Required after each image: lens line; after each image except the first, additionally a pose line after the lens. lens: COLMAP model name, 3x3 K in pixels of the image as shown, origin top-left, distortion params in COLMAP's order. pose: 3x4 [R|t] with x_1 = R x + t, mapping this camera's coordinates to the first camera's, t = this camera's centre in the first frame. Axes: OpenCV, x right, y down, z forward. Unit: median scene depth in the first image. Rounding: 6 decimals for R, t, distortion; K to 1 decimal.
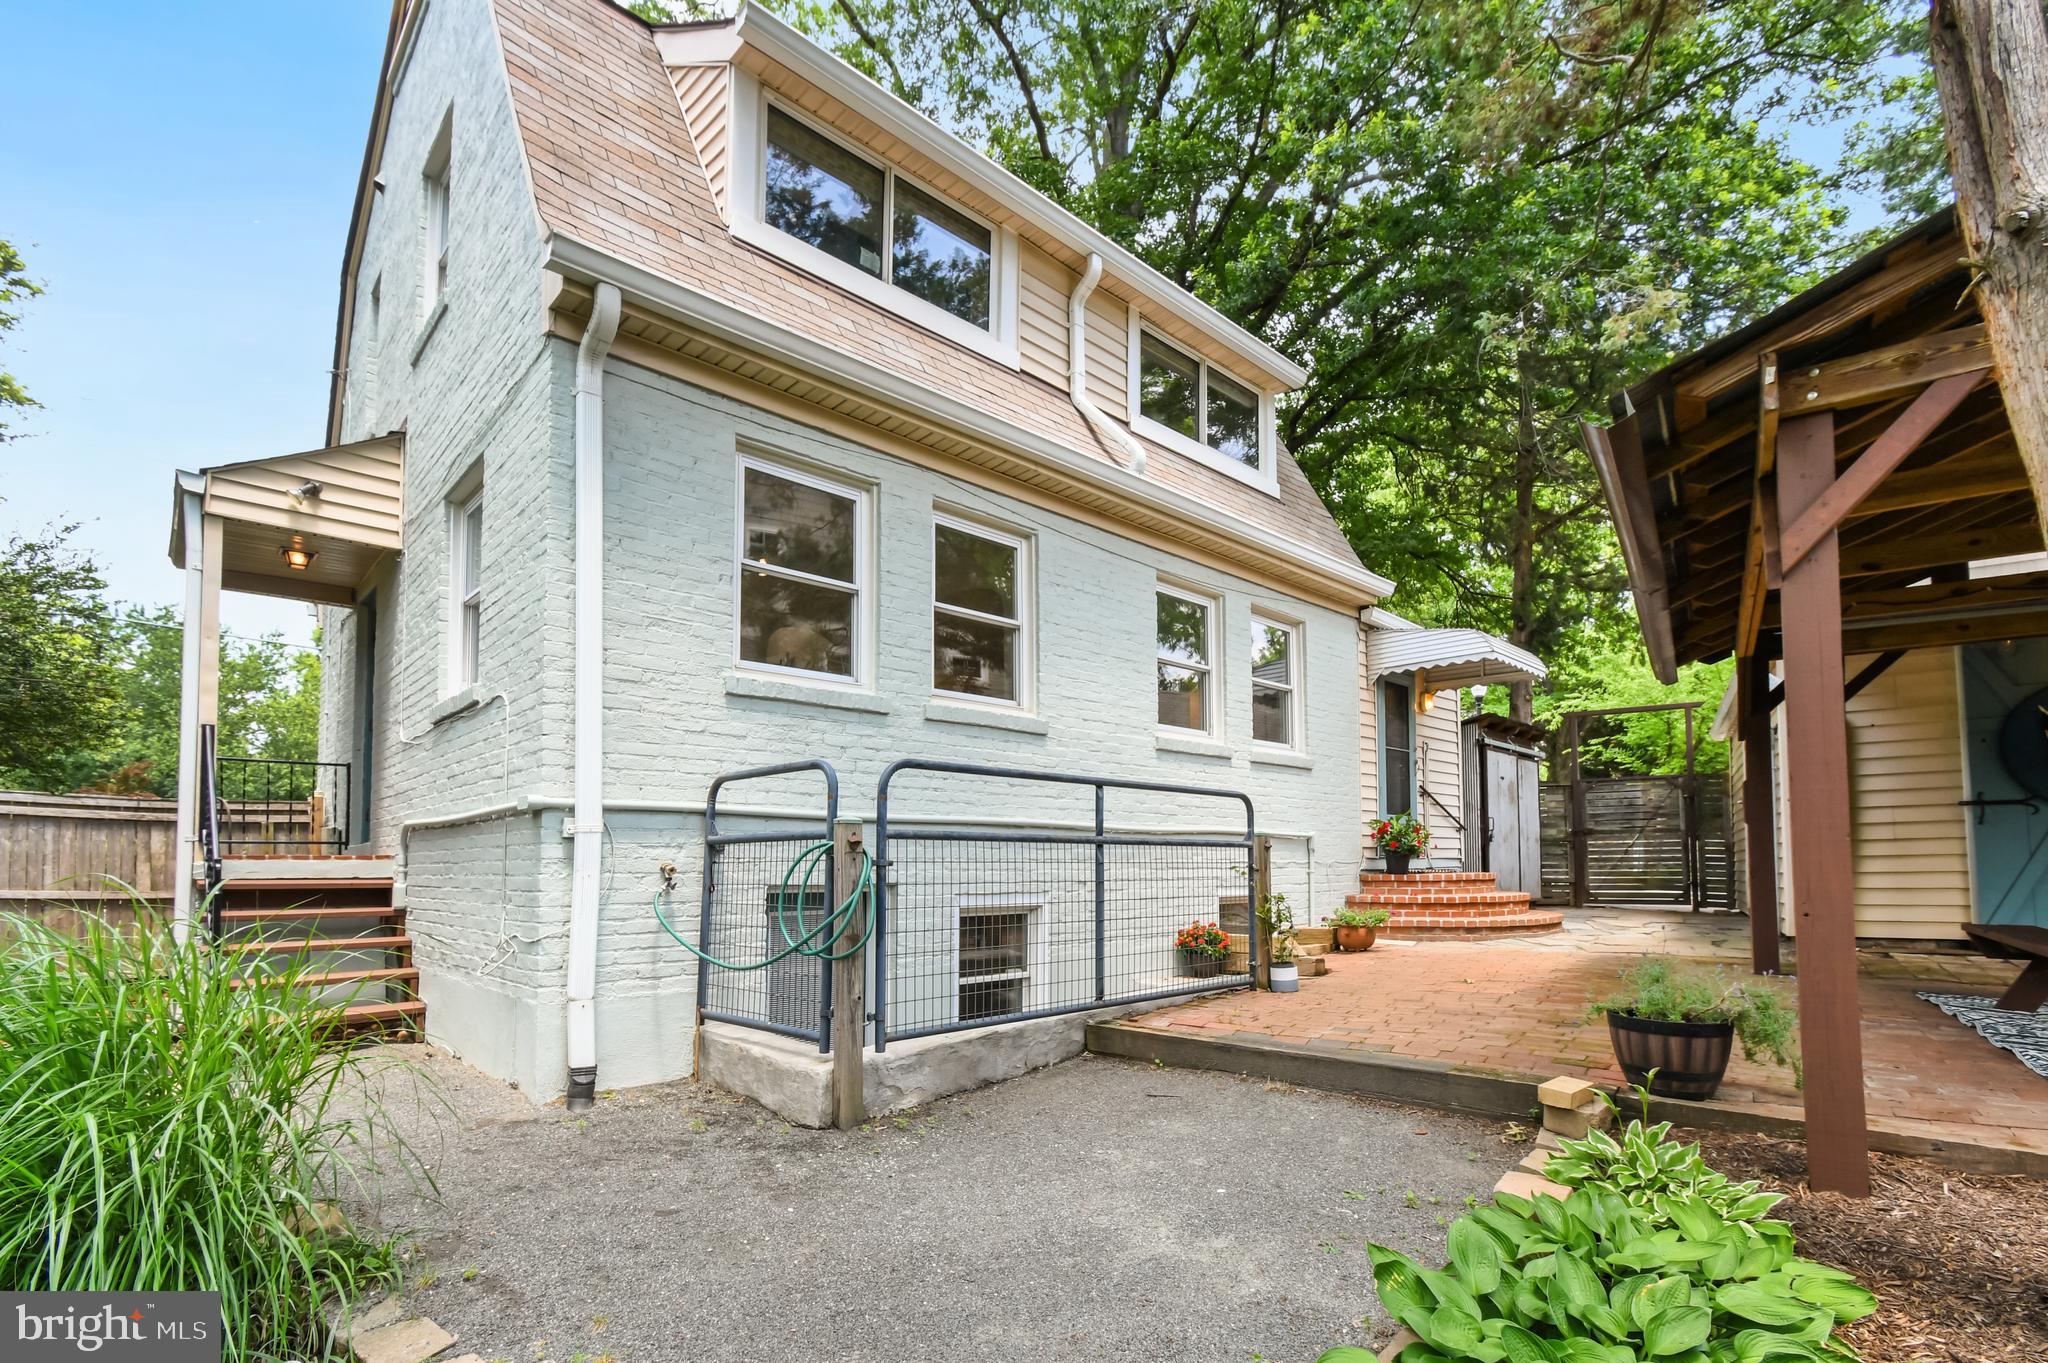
lens RADIAL K [[928.5, 0, 1023.3], [0, 928.5, 824.6], [0, 0, 1]] dist [0.000072, -0.000037]
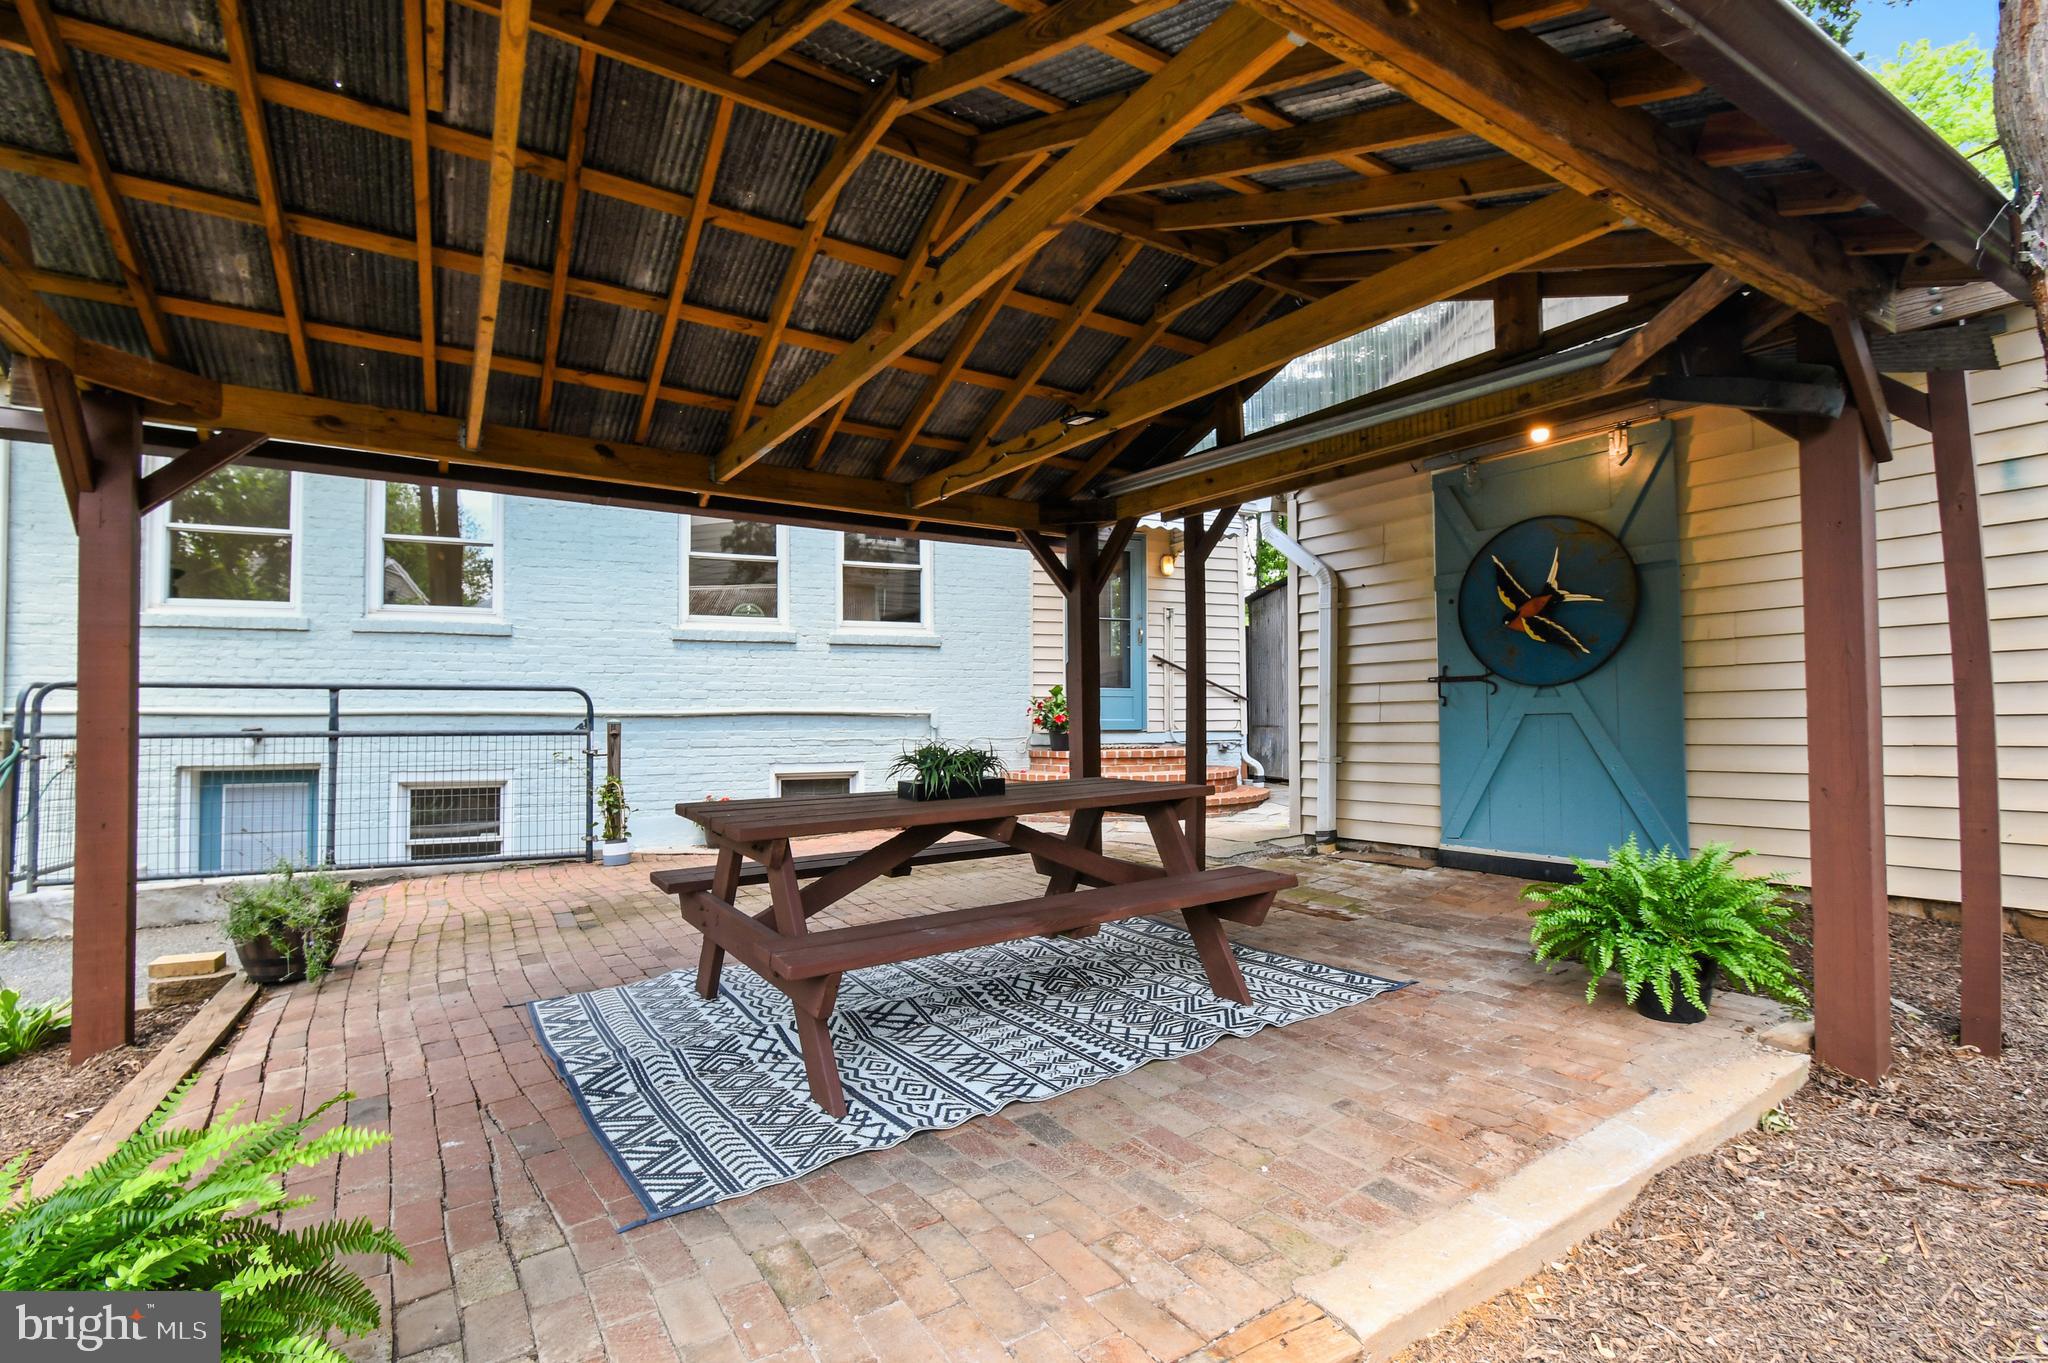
lens RADIAL K [[906.4, 0, 1049.1], [0, 906.4, 697.8], [0, 0, 1]] dist [-0.000368, -0.000812]
pose [[0.939669, -0.007219, -0.342010, 0.977338], [0.015439, 0.999654, 0.021318, -0.029749], [0.341737, -0.025313, 0.939455, 0.142671]]
